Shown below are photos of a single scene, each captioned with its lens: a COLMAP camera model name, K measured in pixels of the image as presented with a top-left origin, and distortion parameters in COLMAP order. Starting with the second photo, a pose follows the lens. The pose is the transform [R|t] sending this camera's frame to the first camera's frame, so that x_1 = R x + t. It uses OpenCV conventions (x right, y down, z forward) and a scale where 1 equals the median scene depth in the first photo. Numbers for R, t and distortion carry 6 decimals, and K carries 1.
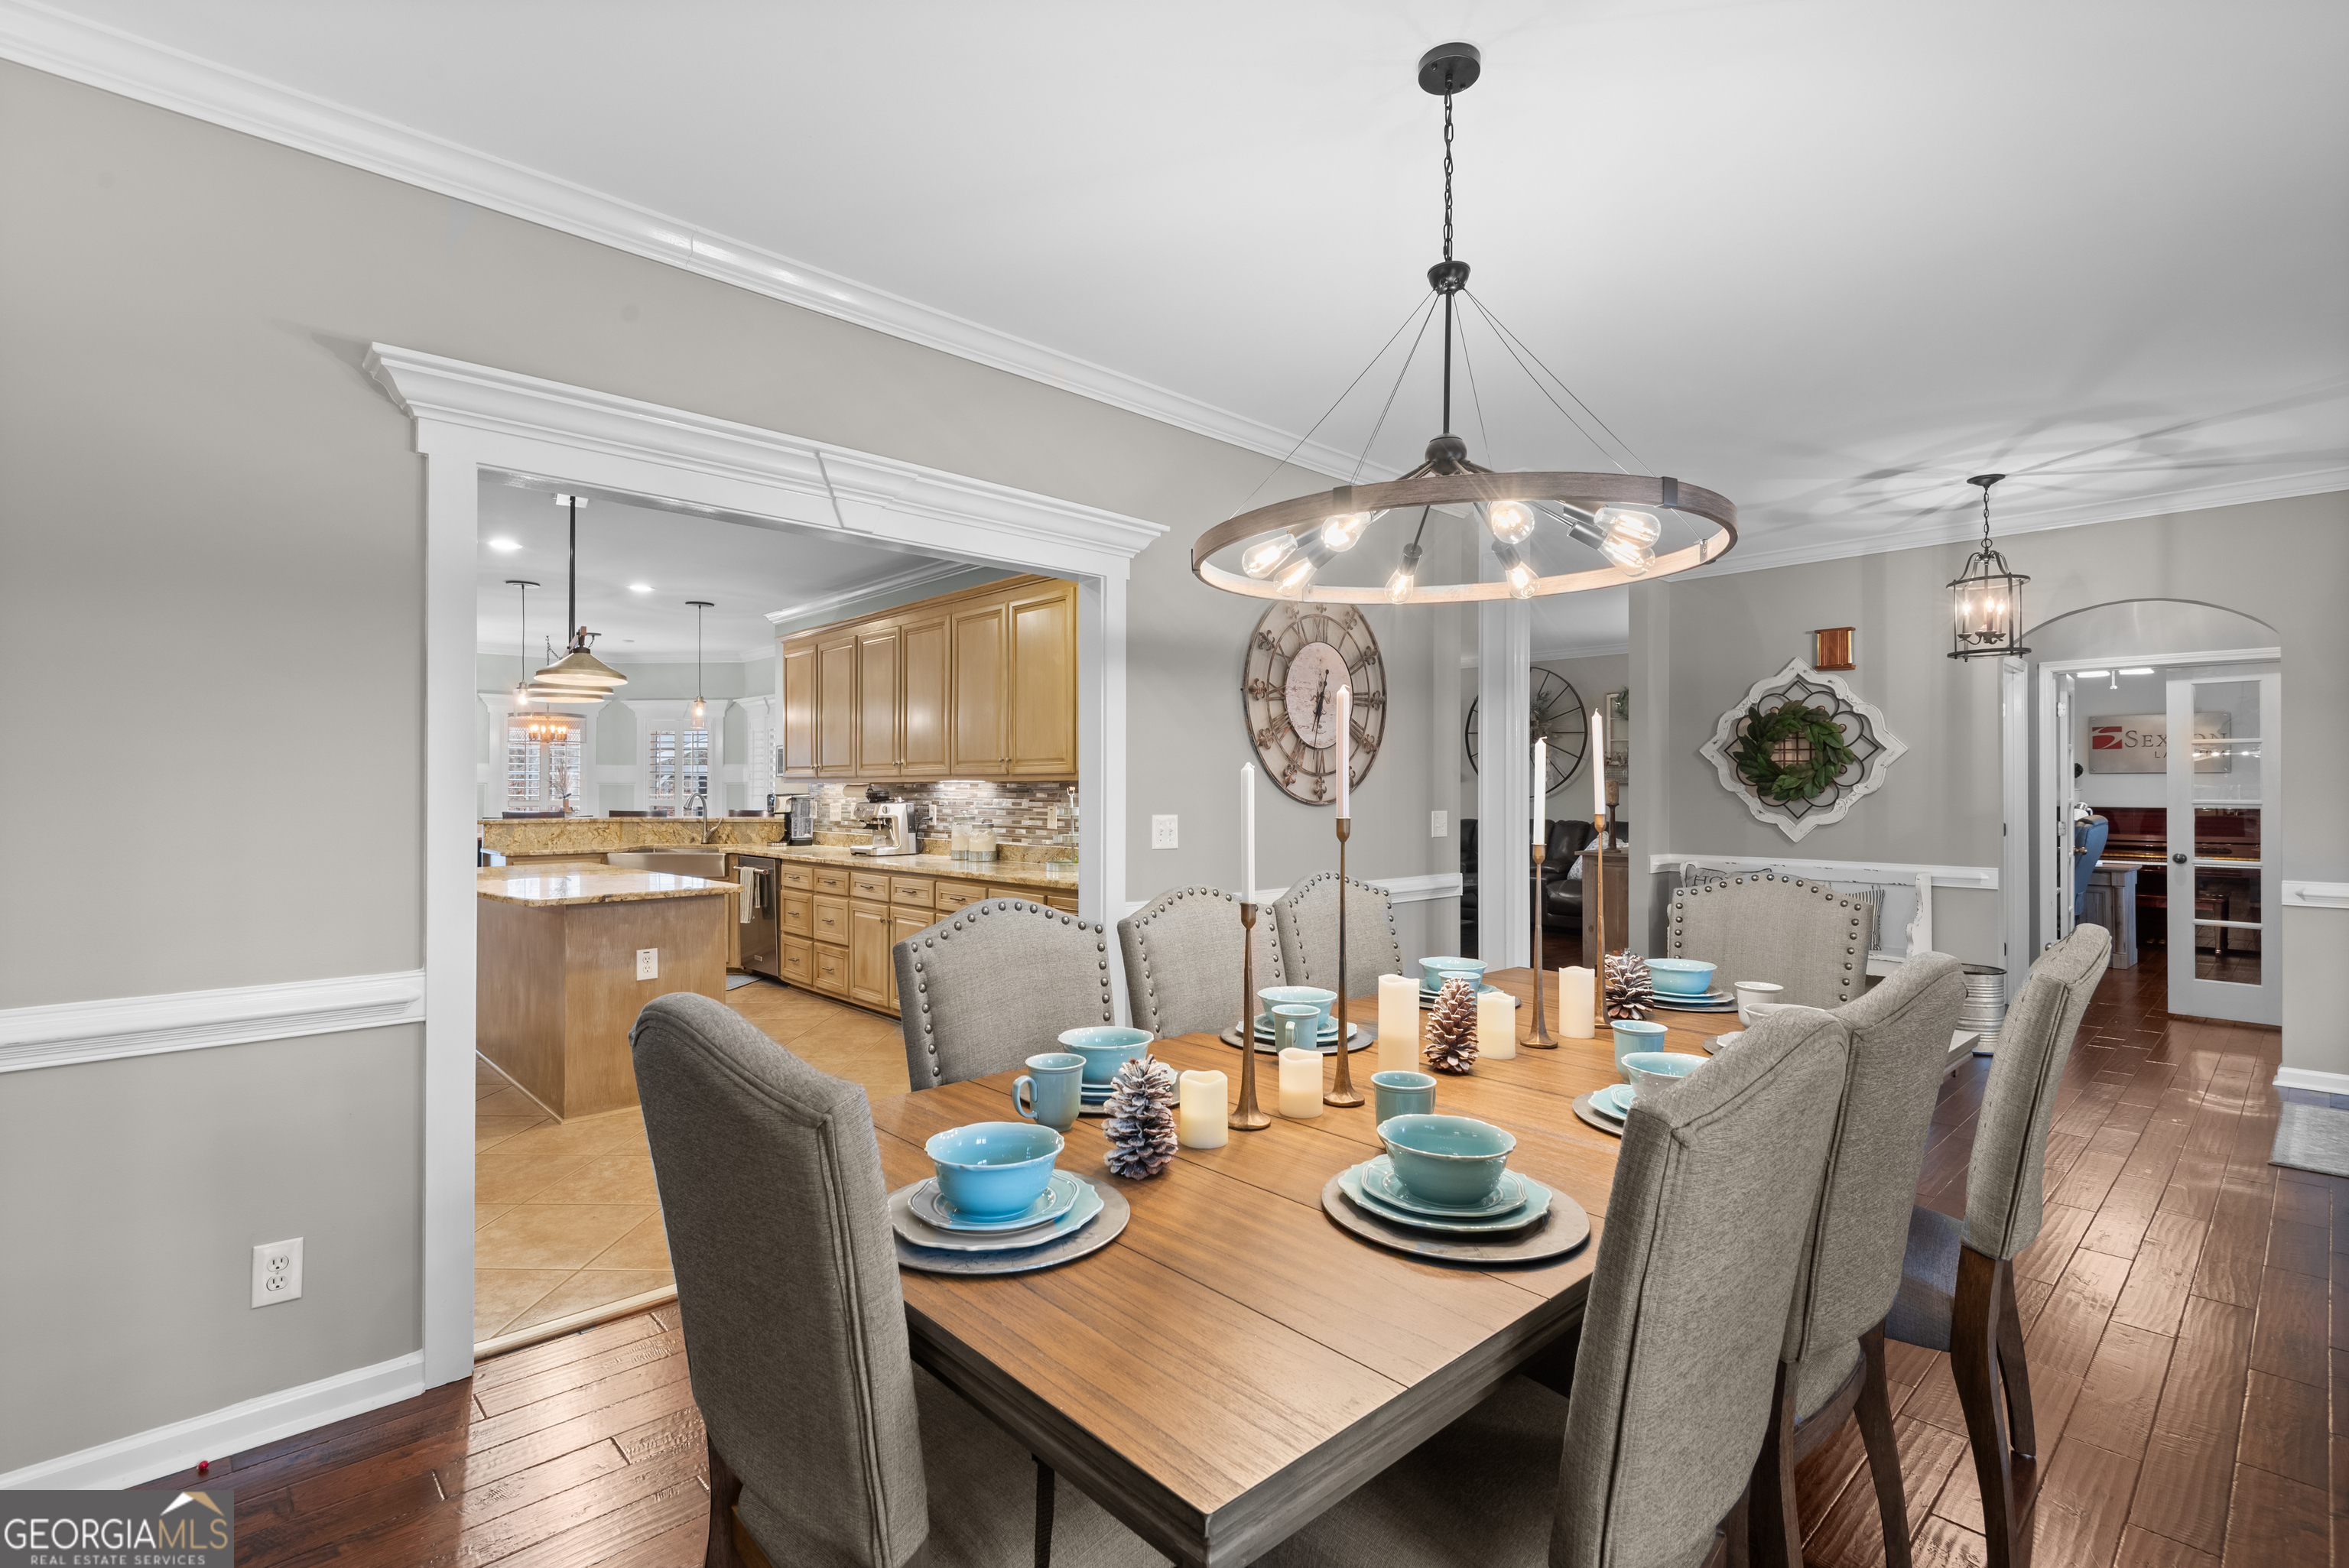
lens RADIAL K [[1081.3, 0, 1162.0], [0, 1081.3, 785.2], [0, 0, 1]] dist [0.016575, -0.003302]
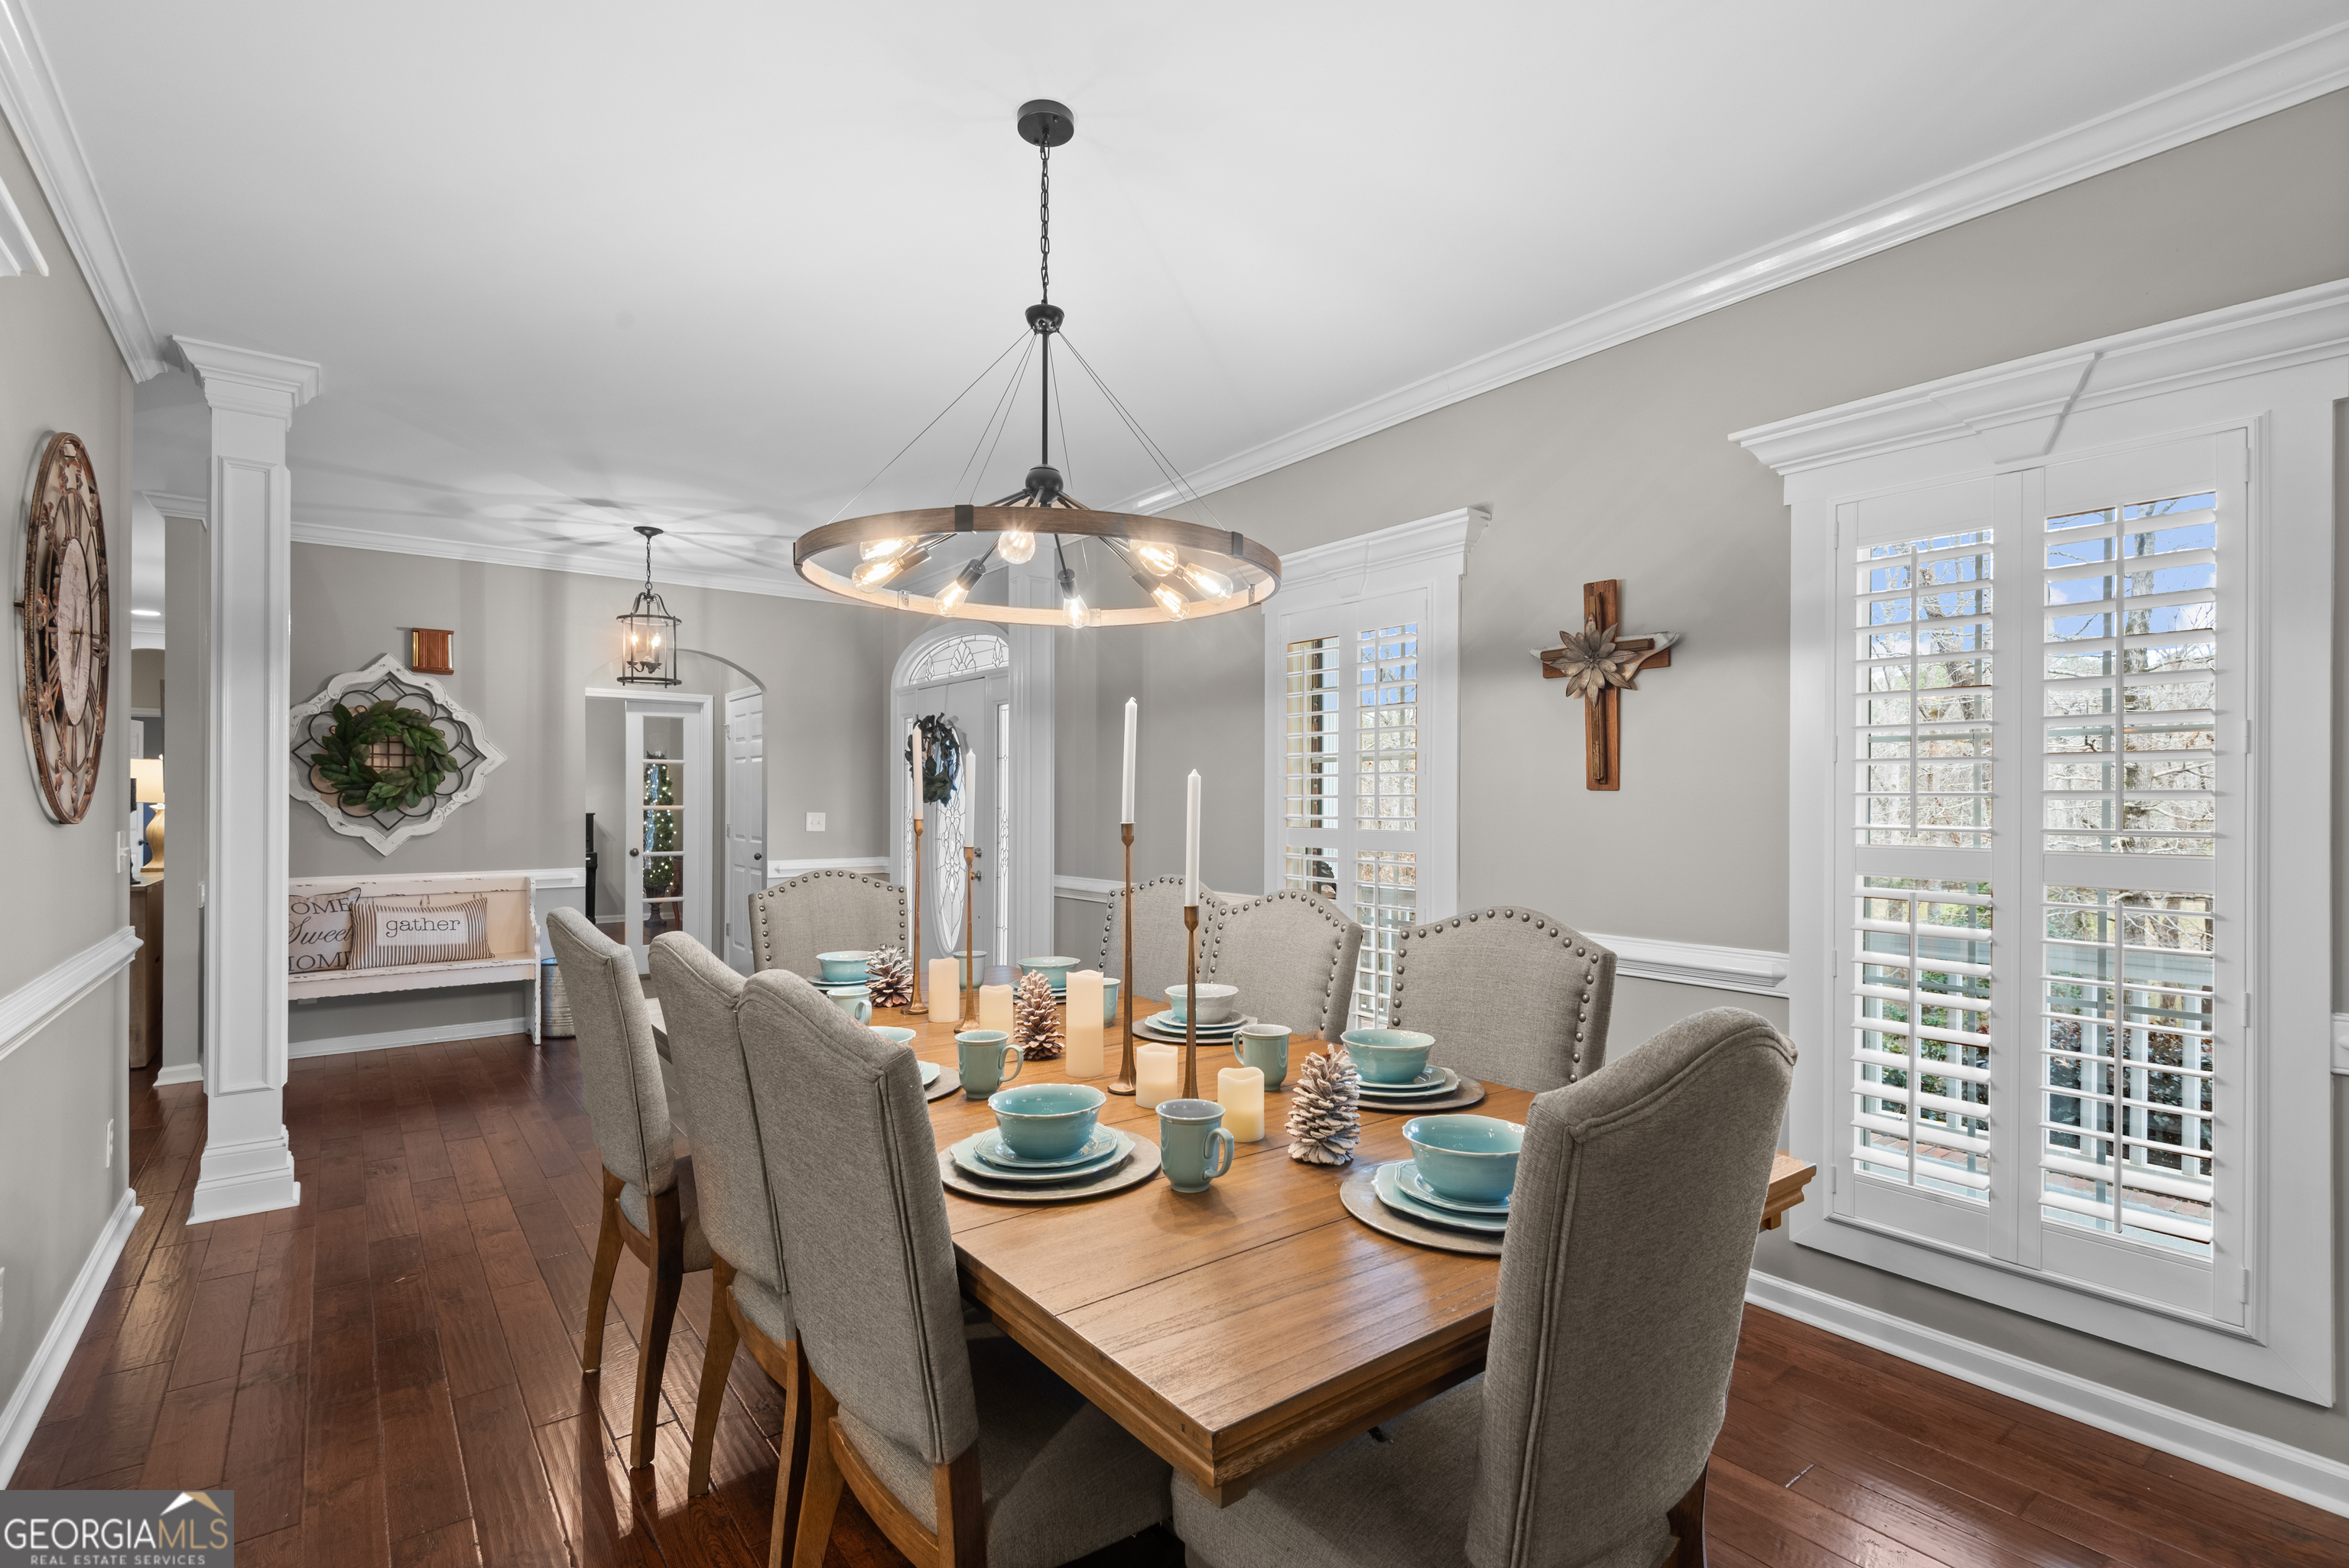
lens RADIAL K [[1081.3, 0, 1170.8], [0, 1081.3, 792.8], [0, 0, 1]] dist [0.016575, -0.003302]
pose [[0.093792, 0.006089, 0.995573, -0.270499], [-0.003702, 0.999977, -0.005767, 0.002311], [-0.995585, -0.003144, 0.093812, 0.266532]]
